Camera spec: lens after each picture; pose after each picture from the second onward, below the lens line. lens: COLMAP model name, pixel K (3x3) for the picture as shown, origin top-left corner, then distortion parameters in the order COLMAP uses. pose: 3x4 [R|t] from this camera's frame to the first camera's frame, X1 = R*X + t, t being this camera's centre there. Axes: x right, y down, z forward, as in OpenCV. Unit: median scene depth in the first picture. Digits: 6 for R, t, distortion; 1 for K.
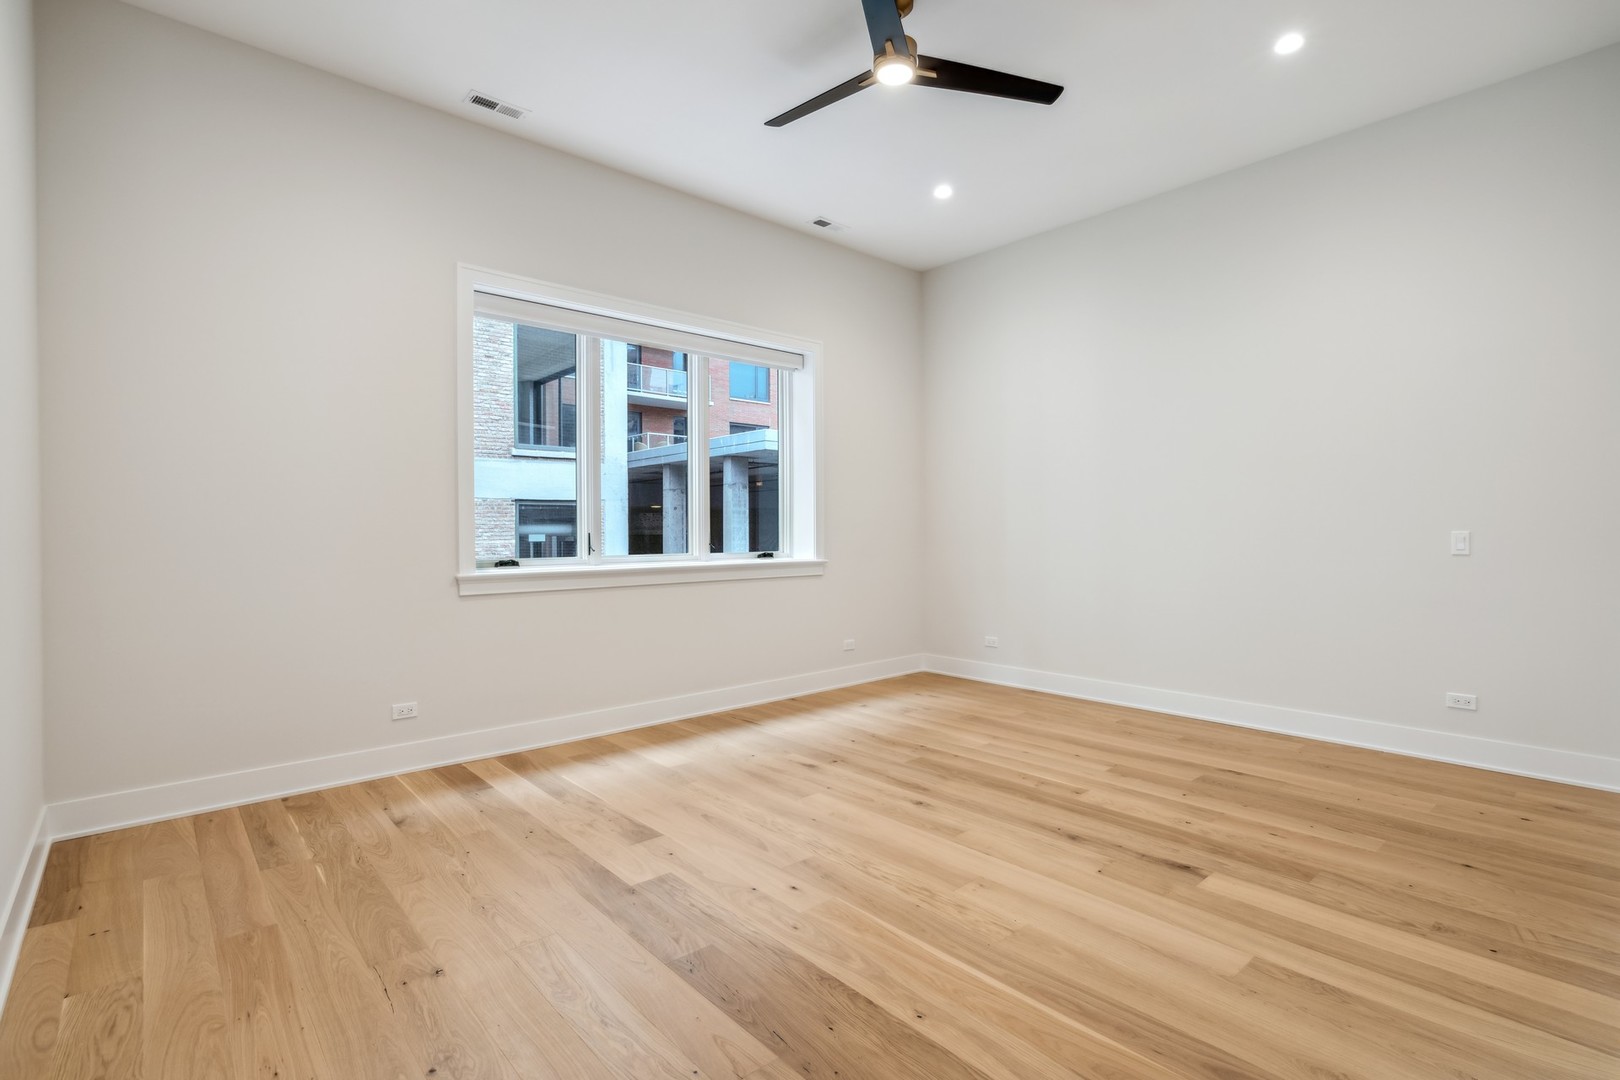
lens RADIAL K [[775.2, 0, 811.2], [0, 775.2, 527.4], [0, 0, 1]] dist [-0.003346, 0.001447]
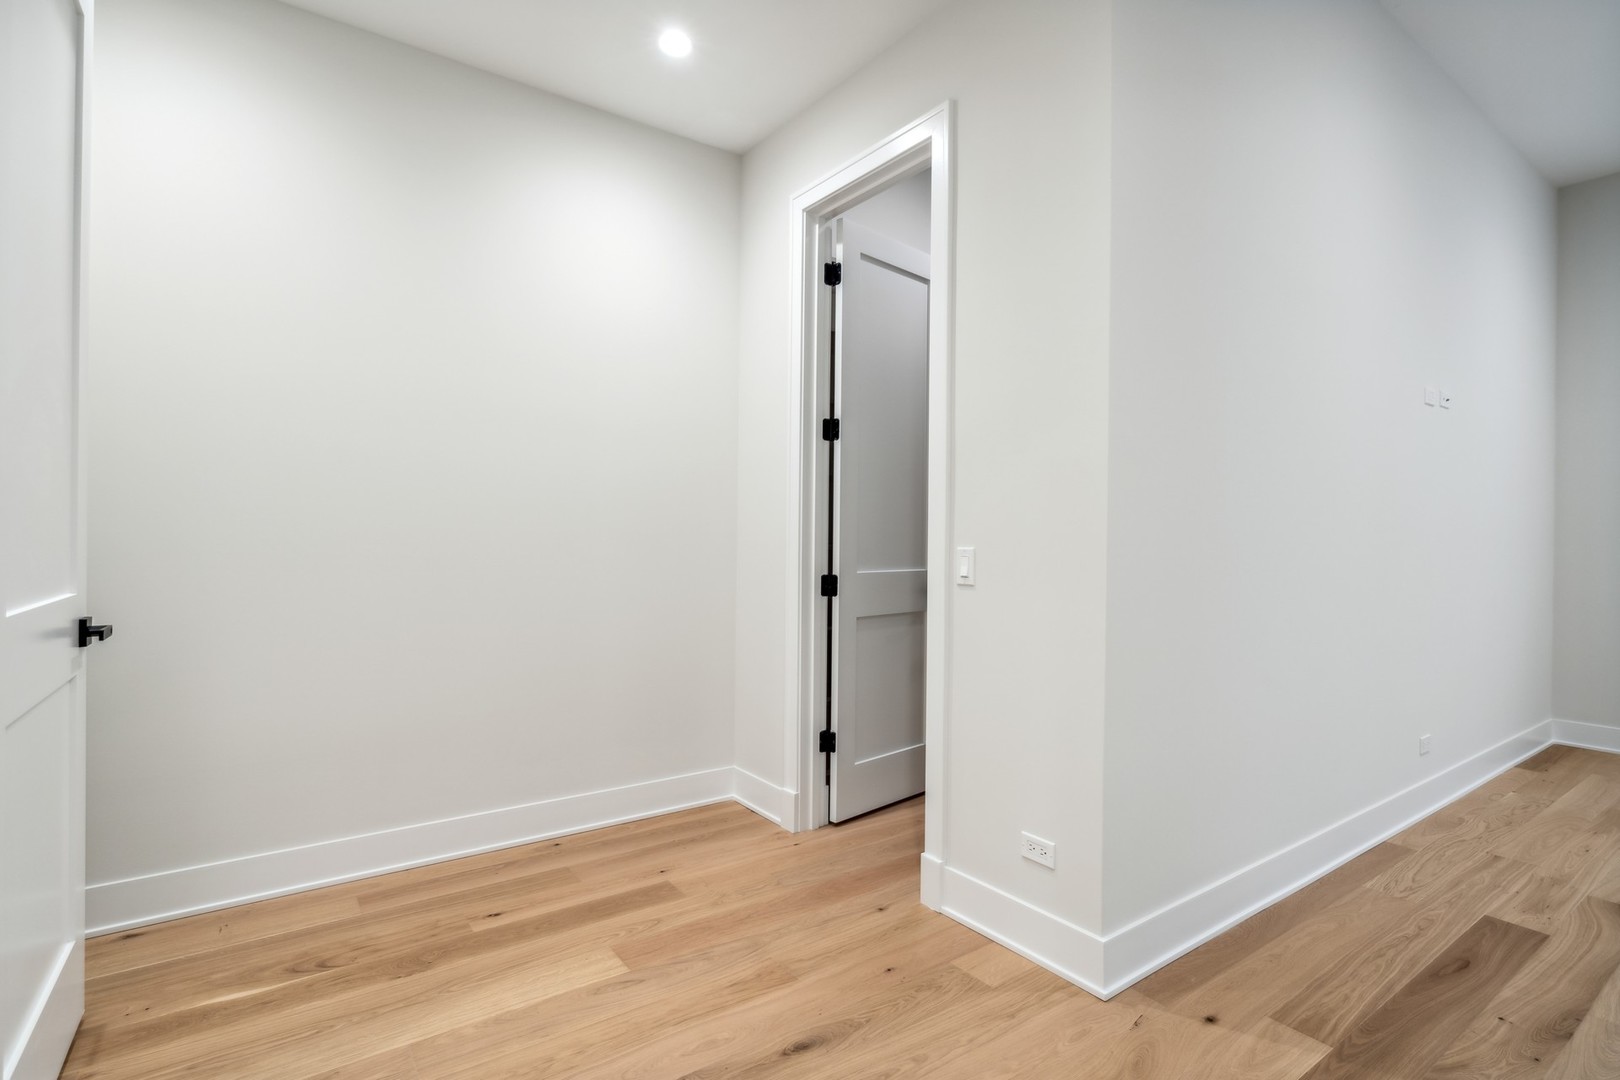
lens RADIAL K [[785.8, 0, 810.0], [0, 785.8, 540.0], [0, 0, 1]] dist [0.001857, 0.000493]
pose [[-0.082500, 0.002276, -0.996588, 0.666094], [-0.002478, 0.999994, 0.002488, -0.003519], [0.996588, 0.002675, -0.082494, -0.335885]]
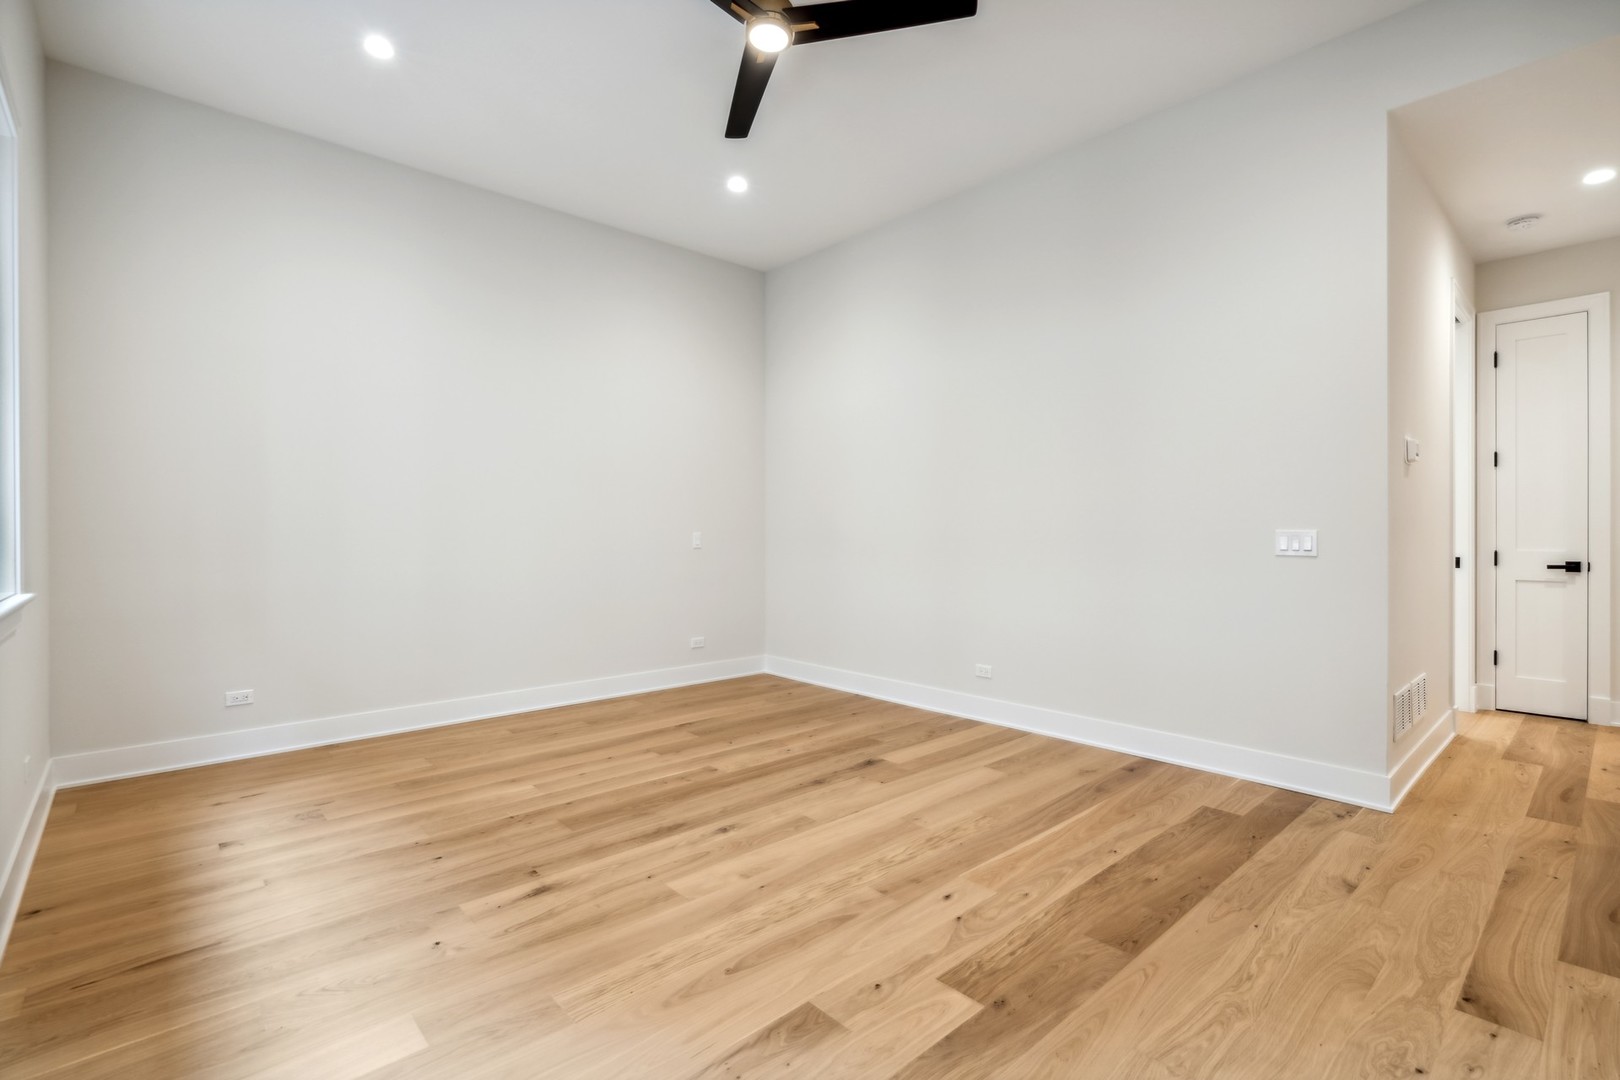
lens RADIAL K [[738.0, 0, 810.0], [0, 738.0, 540.0], [0, 0, 1]] dist [-0.000366, 0.000409]
pose [[-0.021244, -0.004268, 0.999765, -0.744878], [-0.003380, 0.999985, 0.004197, 0.014967], [-0.999769, -0.003290, -0.021258, 0.950835]]
